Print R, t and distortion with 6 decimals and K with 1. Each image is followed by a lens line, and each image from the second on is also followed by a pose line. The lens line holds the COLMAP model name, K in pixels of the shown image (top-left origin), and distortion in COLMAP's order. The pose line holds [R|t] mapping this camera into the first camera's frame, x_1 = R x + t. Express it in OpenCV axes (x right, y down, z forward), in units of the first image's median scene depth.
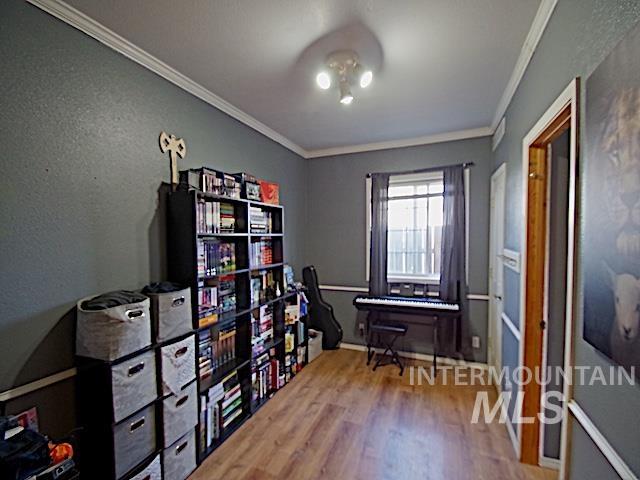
lens RADIAL K [[285.9, 0, 318.0], [0, 285.9, 247.6], [0, 0, 1]] dist [0.000212, -0.000056]
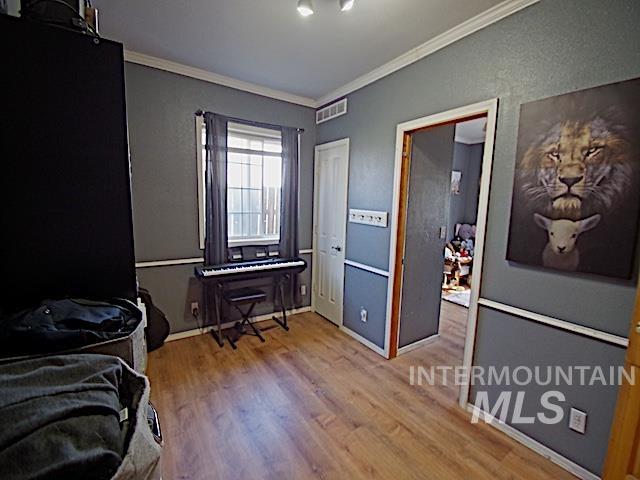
lens RADIAL K [[285.2, 0, 320.0], [0, 285.2, 240.0], [0, 0, 1]] dist [0.001461, 0.000031]
pose [[0.542110, -0.083182, 0.836180, -0.343450], [-0.004701, 0.994773, 0.102006, 0.008984], [-0.840294, -0.059230, 0.538885, 0.313673]]
